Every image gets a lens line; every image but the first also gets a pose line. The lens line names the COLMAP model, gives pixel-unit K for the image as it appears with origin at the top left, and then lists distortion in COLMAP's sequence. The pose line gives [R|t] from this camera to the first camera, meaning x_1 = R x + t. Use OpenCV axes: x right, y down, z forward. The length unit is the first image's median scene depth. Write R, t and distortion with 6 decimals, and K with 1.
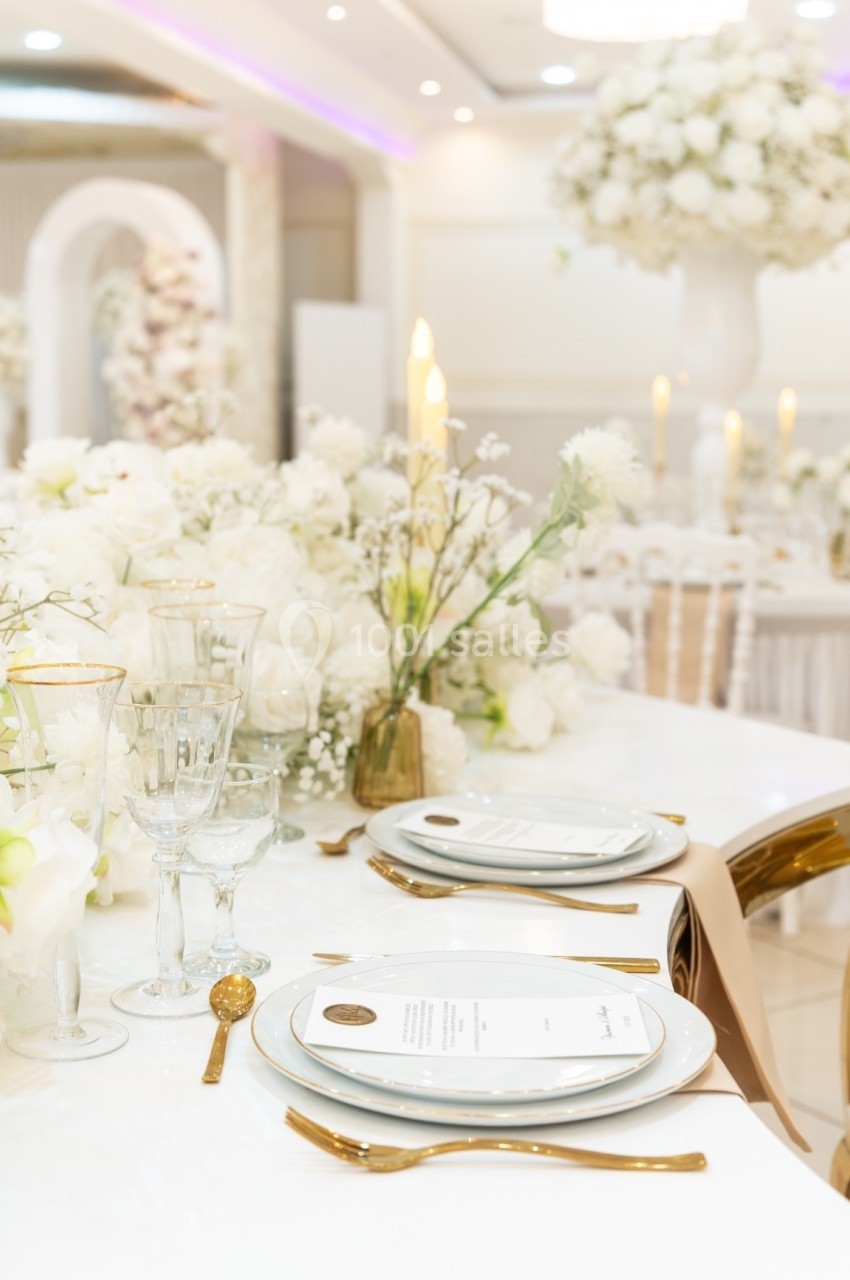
lens RADIAL K [[1702.1, 0, 429.4], [0, 1702.1, 643.6], [0, 0, 1]] dist [0.044958, 0.000000]
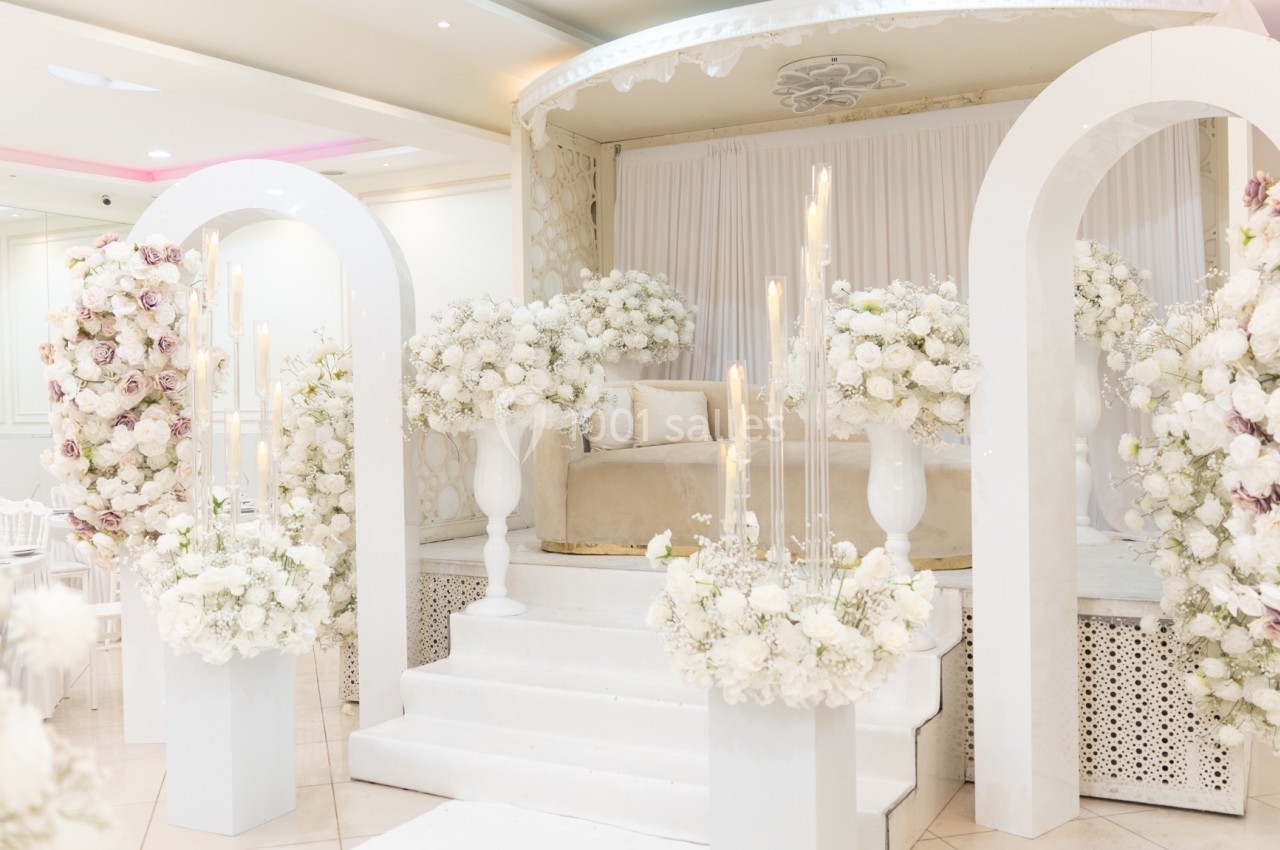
lens RADIAL K [[1202.6, 0, 647.0], [0, 1202.6, 433.1], [0, 0, 1]] dist [-0.014293, 0.000000]
pose [[0.951306, -0.019216, -0.307650, -0.531655], [-0.015364, 0.993859, -0.109584, -0.276649], [0.307866, 0.108974, 0.945168, 1.528990]]
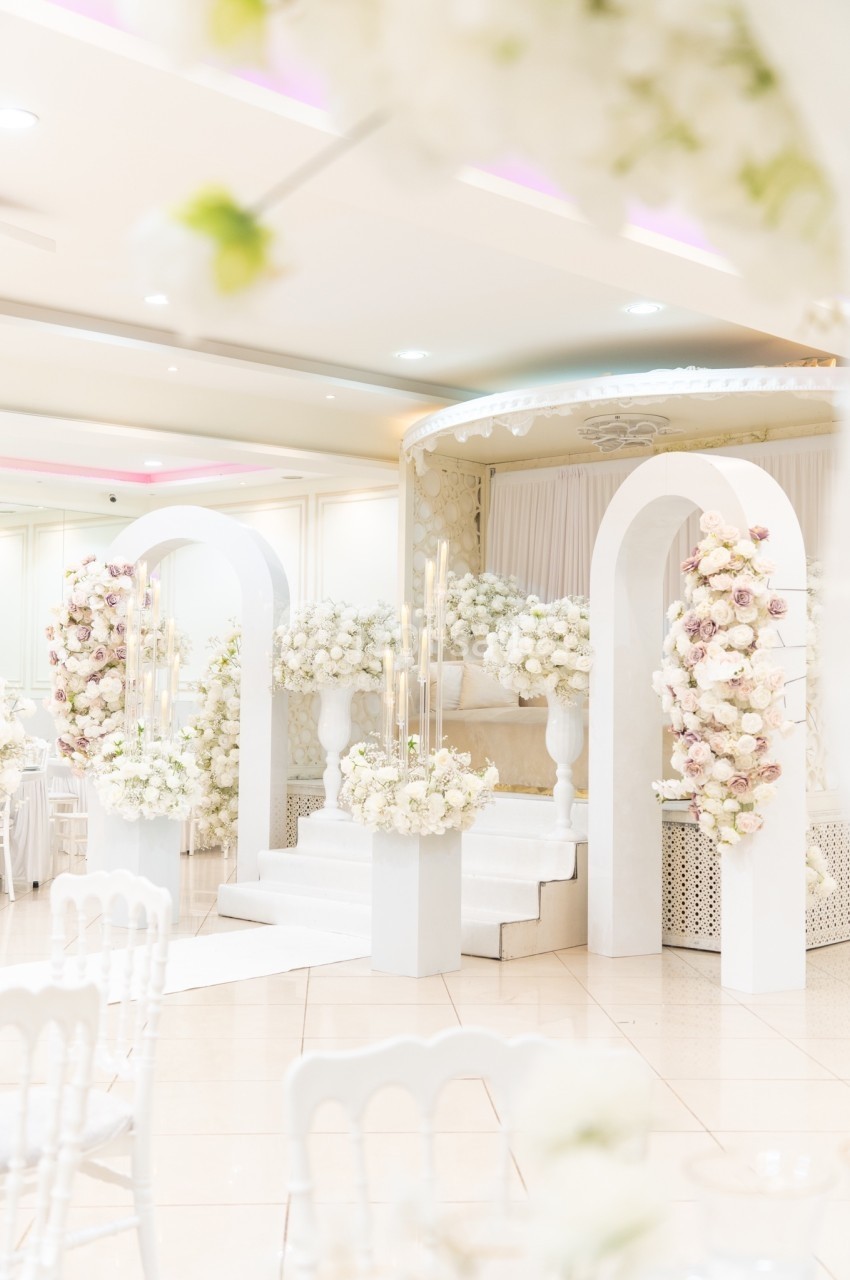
lens RADIAL K [[1509.4, 0, 436.4], [0, 1509.4, 641.8], [0, 0, 1]] dist [-0.014318, 0.000000]
pose [[0.858211, -0.020173, -0.512900, 0.191360], [-0.071180, 0.984896, -0.157840, -0.148121], [0.508338, 0.171969, 0.843813, 0.852036]]
